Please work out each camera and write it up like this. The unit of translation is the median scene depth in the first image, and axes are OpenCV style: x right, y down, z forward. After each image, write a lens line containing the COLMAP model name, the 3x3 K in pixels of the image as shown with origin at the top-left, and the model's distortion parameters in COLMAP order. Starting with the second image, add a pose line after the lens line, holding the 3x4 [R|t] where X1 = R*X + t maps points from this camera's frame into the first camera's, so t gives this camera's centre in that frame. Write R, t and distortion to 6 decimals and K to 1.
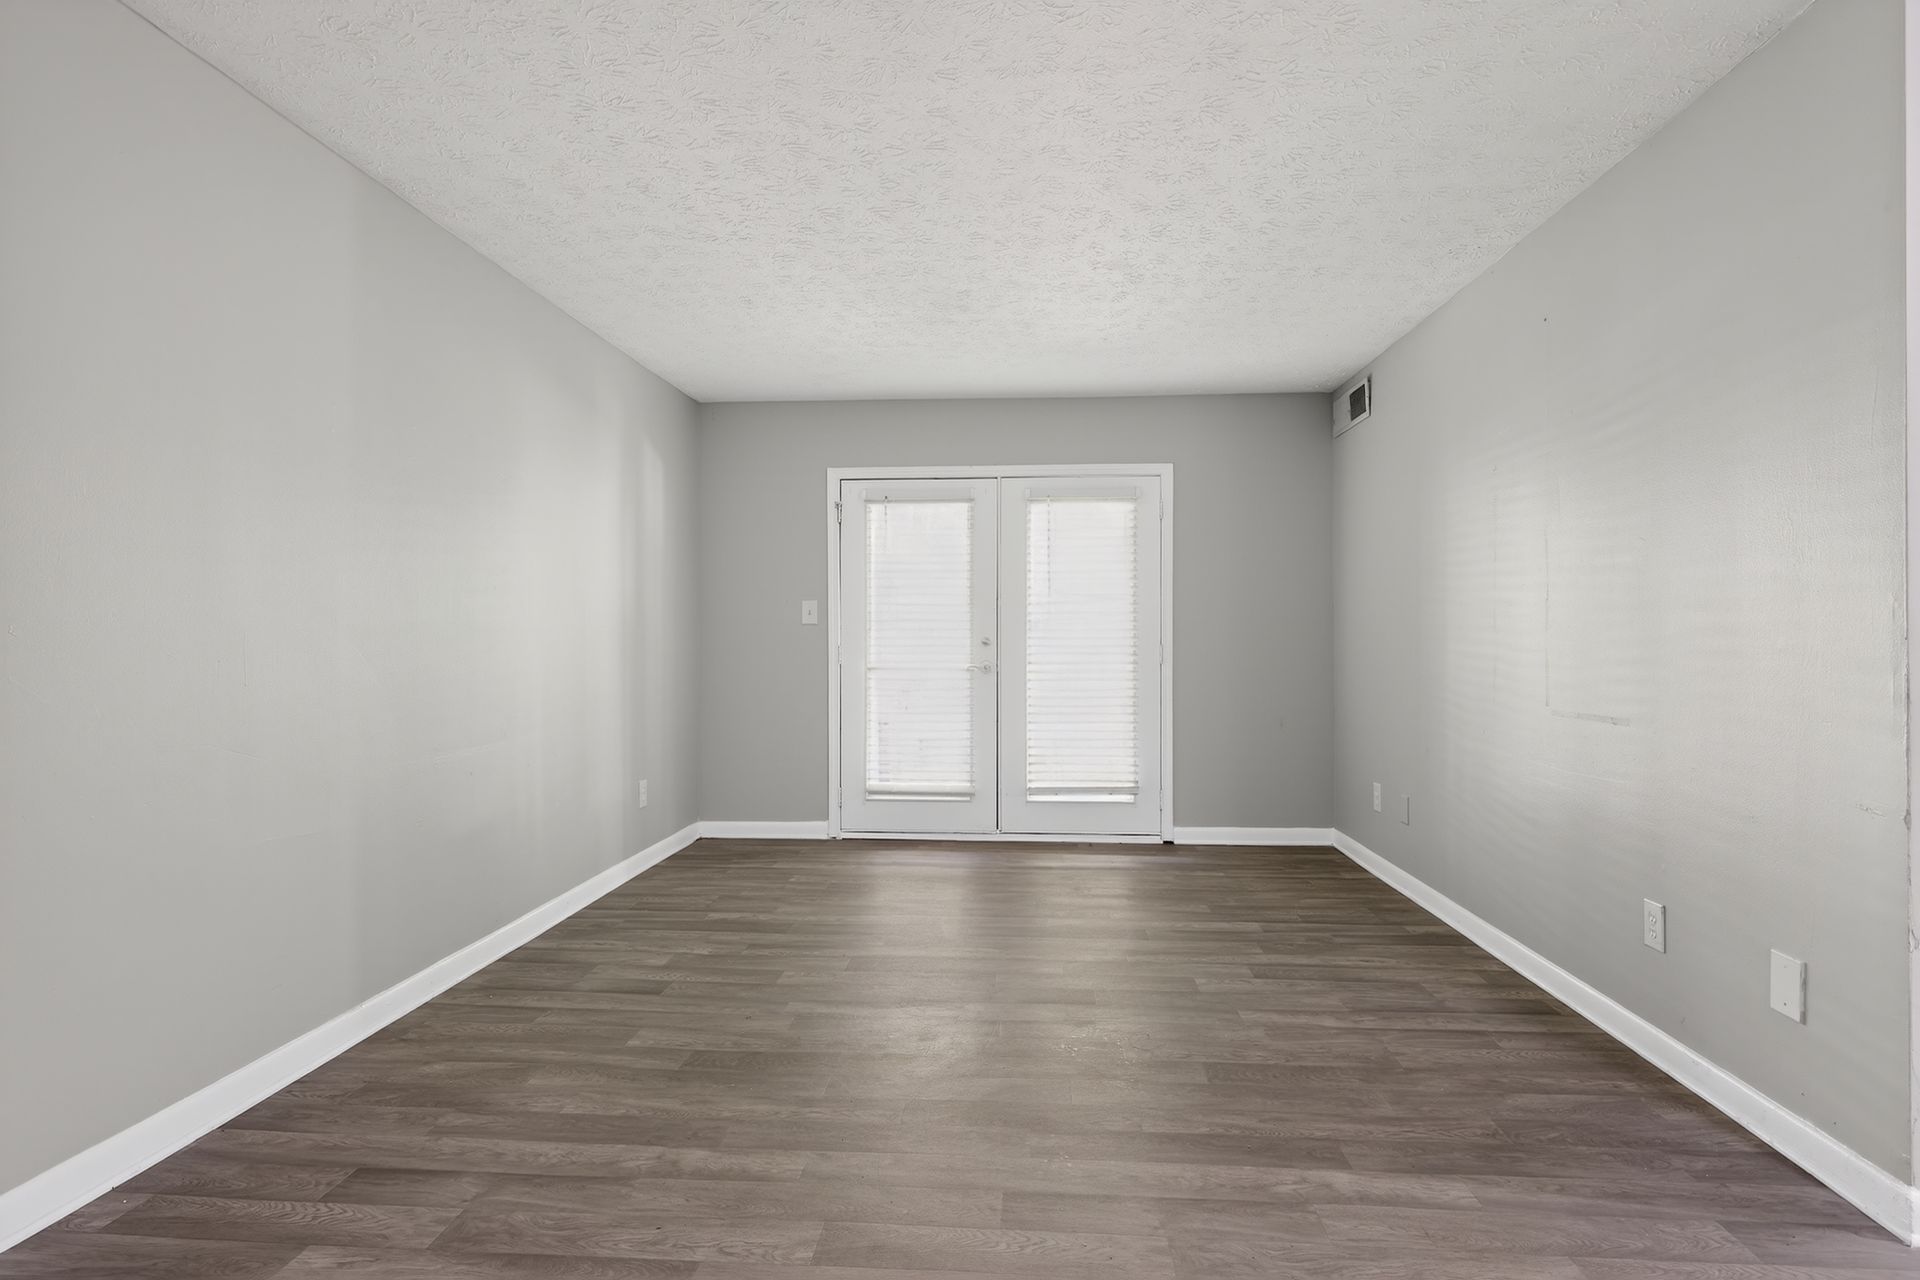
lens RADIAL K [[964.1, 0, 959.7], [0, 964.1, 695.1], [0, 0, 1]] dist [-0.001265, -0.001043]
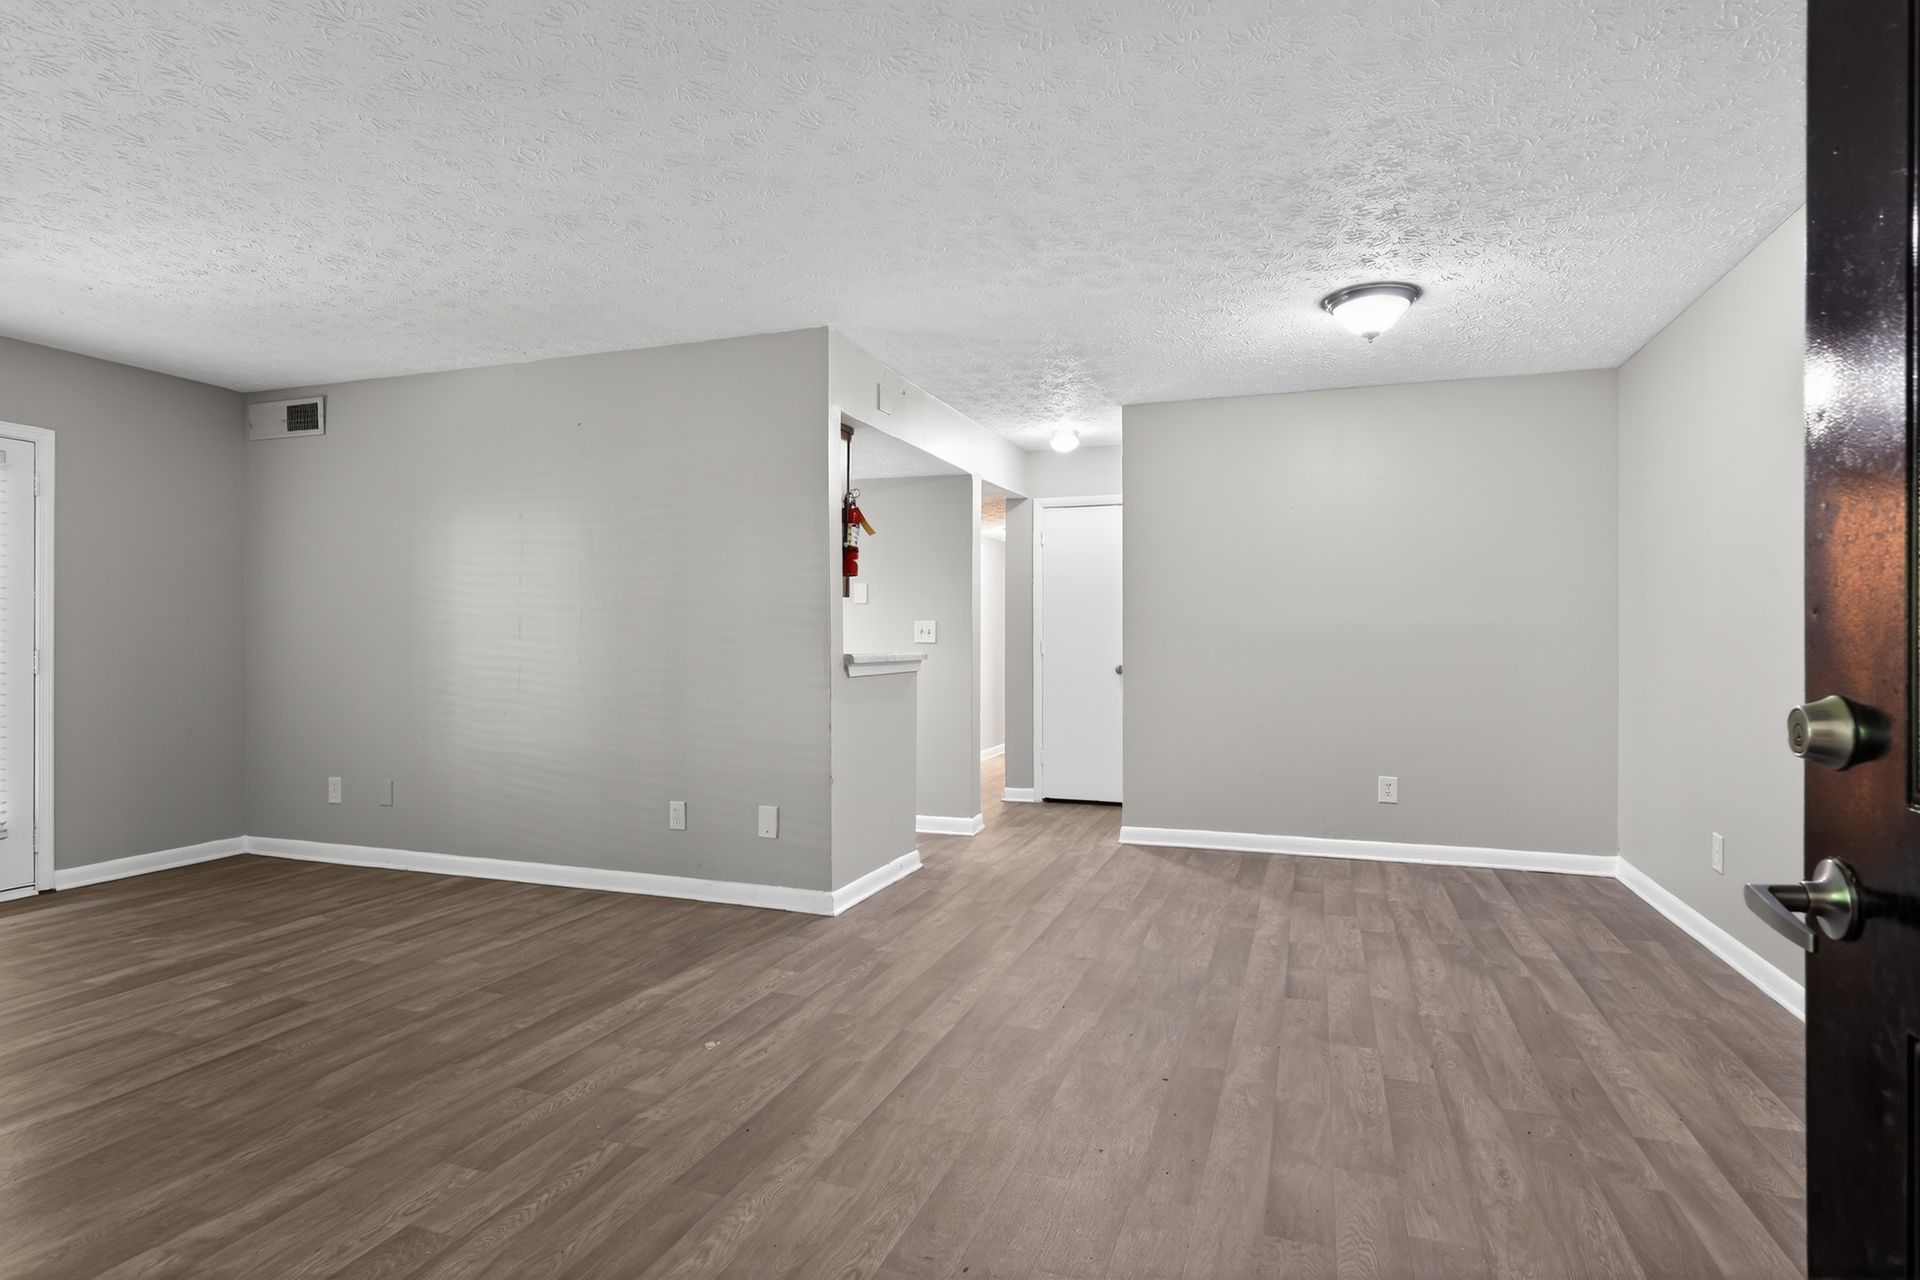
lens RADIAL K [[999.0, 0, 960.0], [0, 999.0, 640.0], [0, 0, 1]] dist [0.003735, 0.000831]
pose [[0.263520, 0.004484, 0.964643, -0.810452], [0.054467, 0.998325, -0.019520, 0.001180], [-0.963115, 0.057685, 0.262835, 0.063184]]
